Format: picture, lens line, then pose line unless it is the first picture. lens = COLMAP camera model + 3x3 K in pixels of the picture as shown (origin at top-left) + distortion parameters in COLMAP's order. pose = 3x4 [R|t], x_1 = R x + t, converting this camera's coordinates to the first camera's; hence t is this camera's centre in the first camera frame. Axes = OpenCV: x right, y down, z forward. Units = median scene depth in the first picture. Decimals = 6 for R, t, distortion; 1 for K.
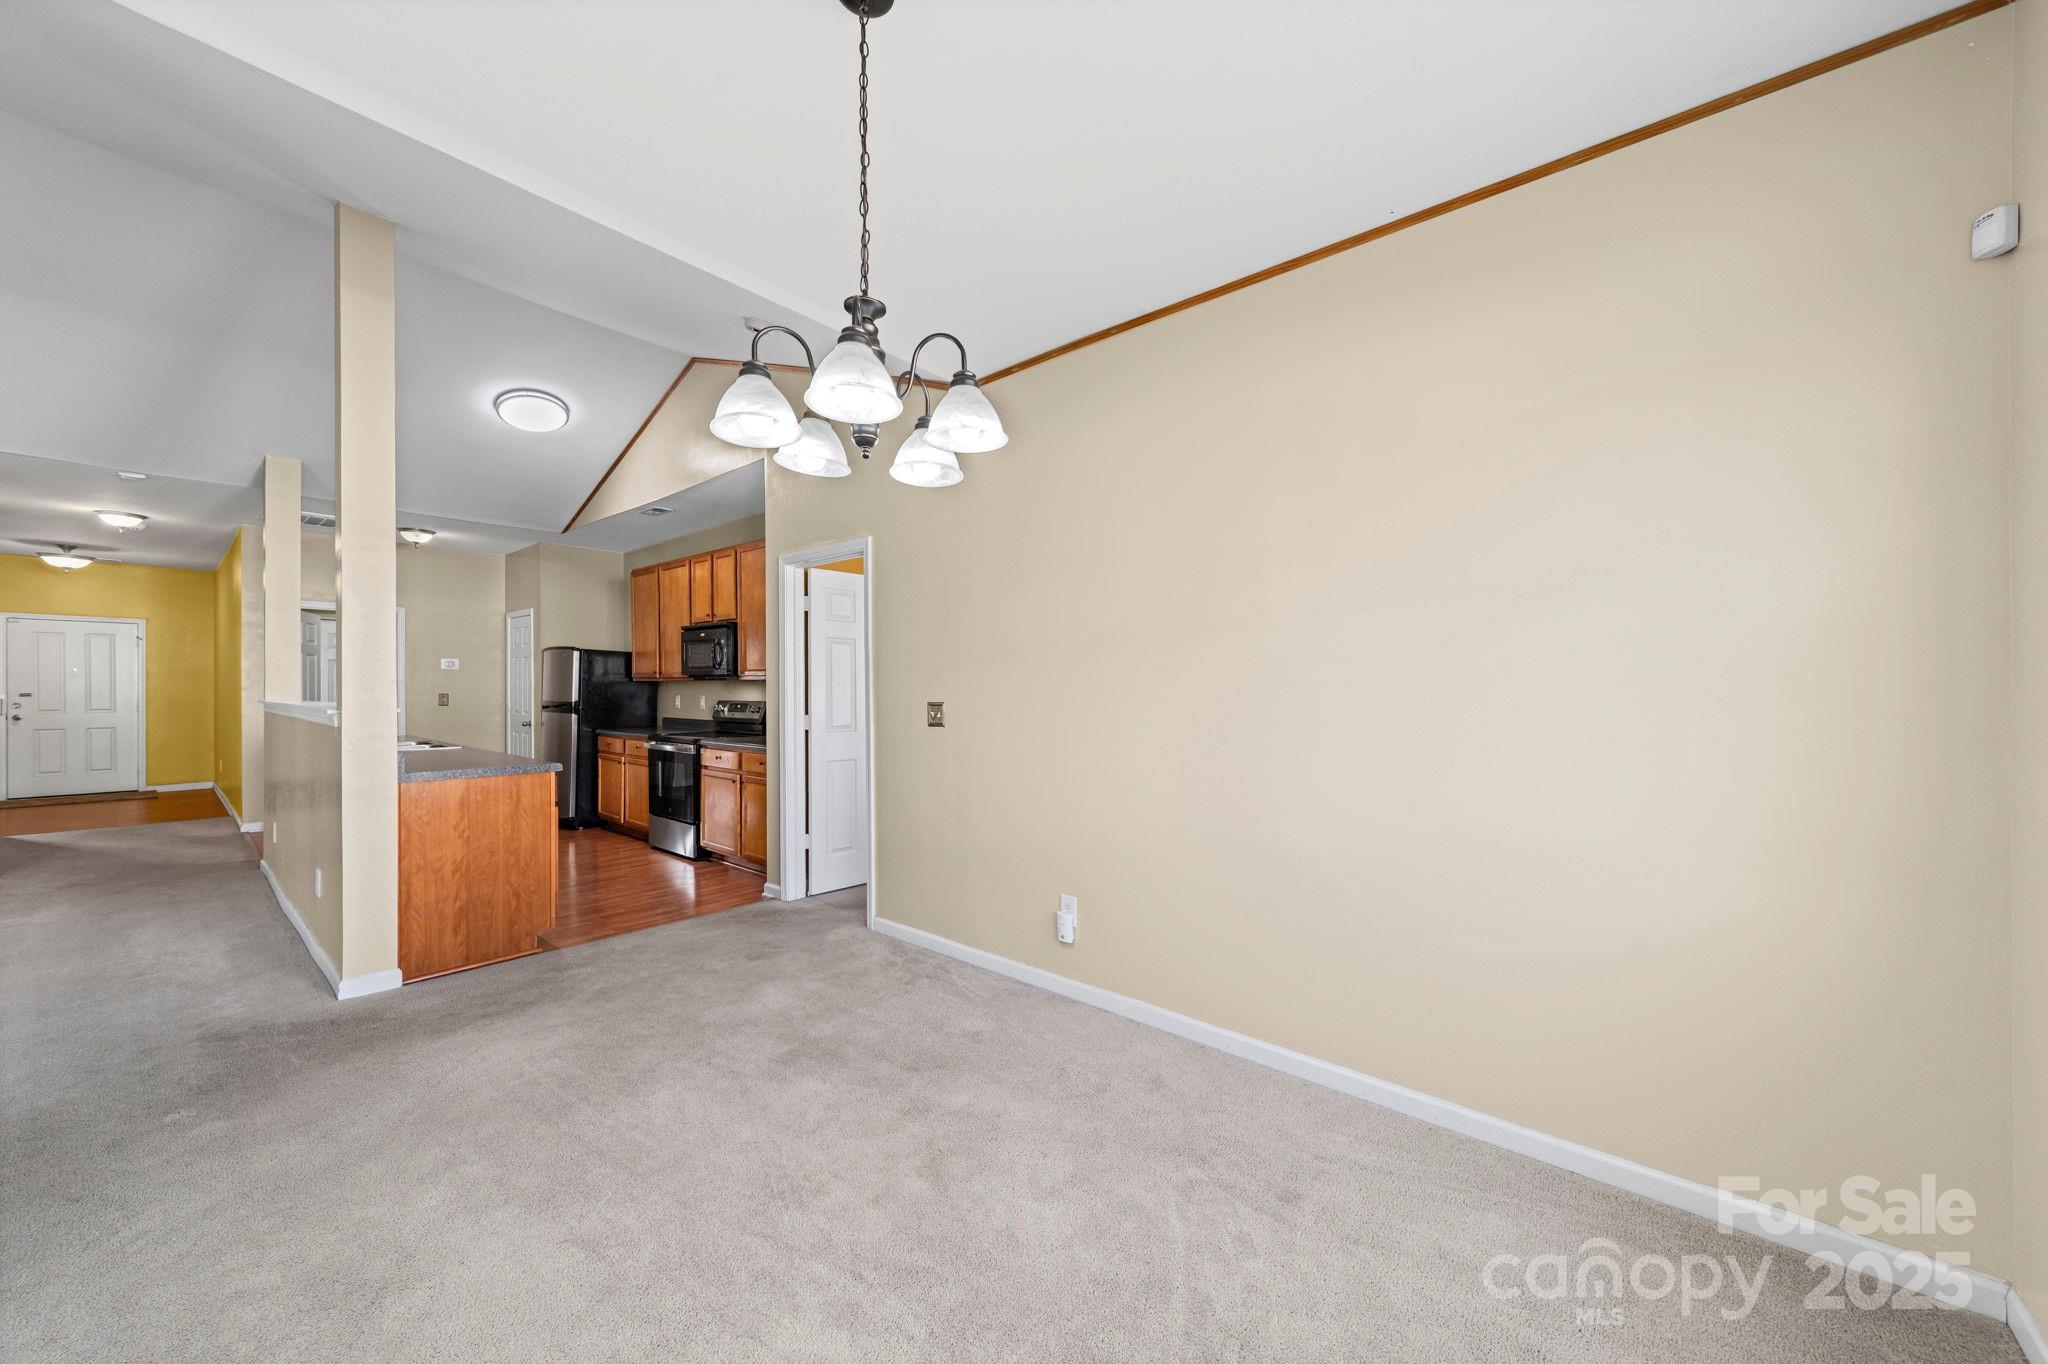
lens RADIAL K [[727.1, 0, 1023.2], [0, 727.1, 691.3], [0, 0, 1]] dist [0.001757, 0.000094]
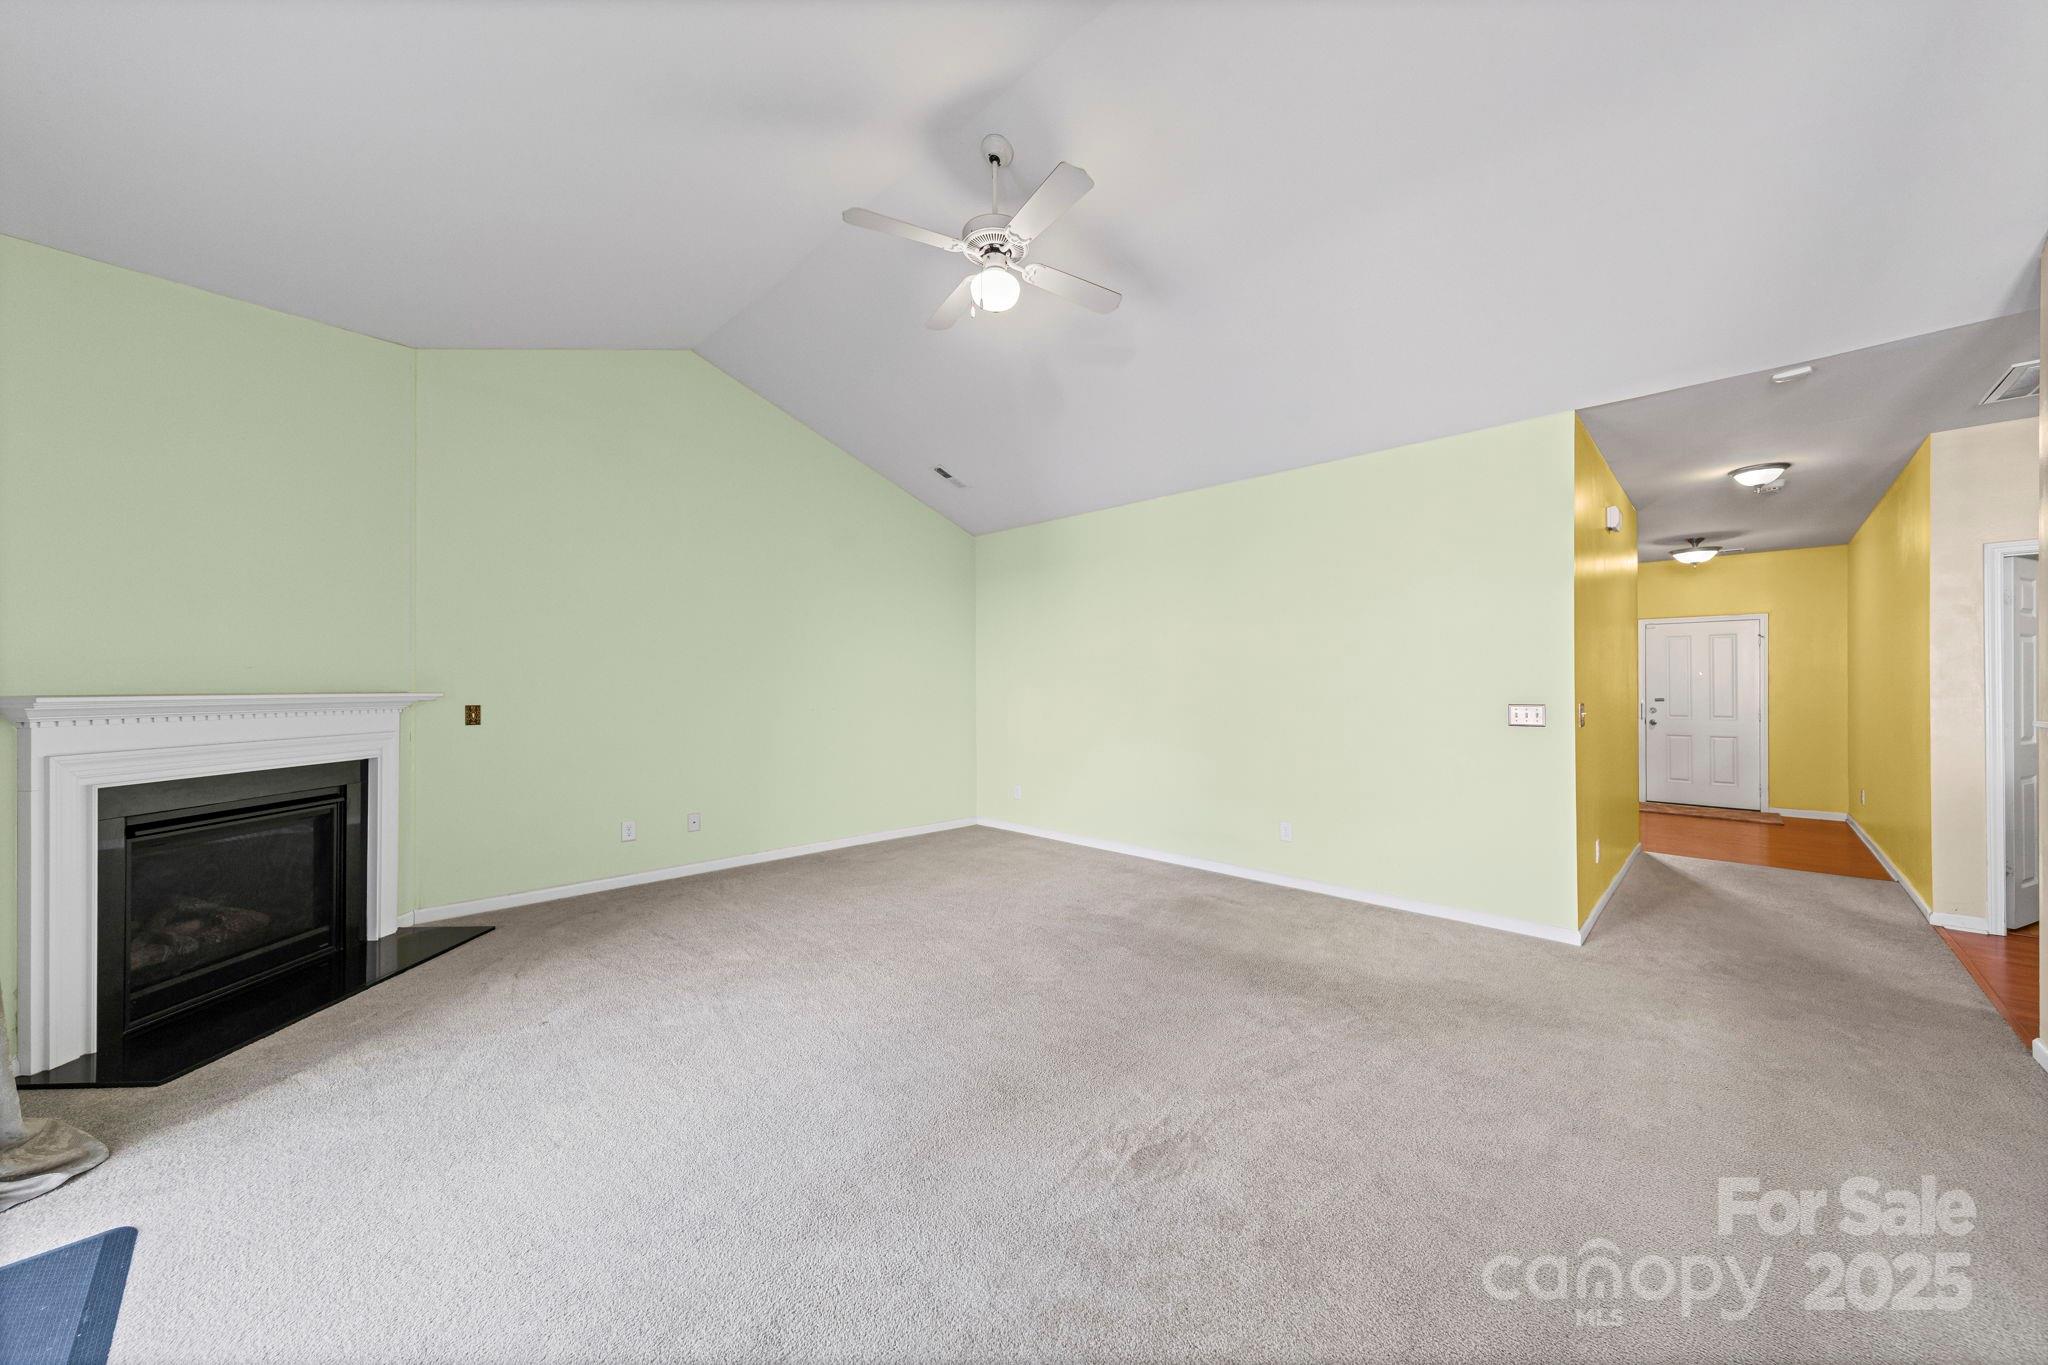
lens RADIAL K [[721.9, 0, 1029.6], [0, 721.9, 687.9], [0, 0, 1]] dist [0.001404, 0.000174]
pose [[-0.082373, -0.004533, -0.996591, -0.303054], [-0.004329, 0.999982, -0.004190, -0.003430], [0.996592, 0.003969, -0.082391, 0.216687]]
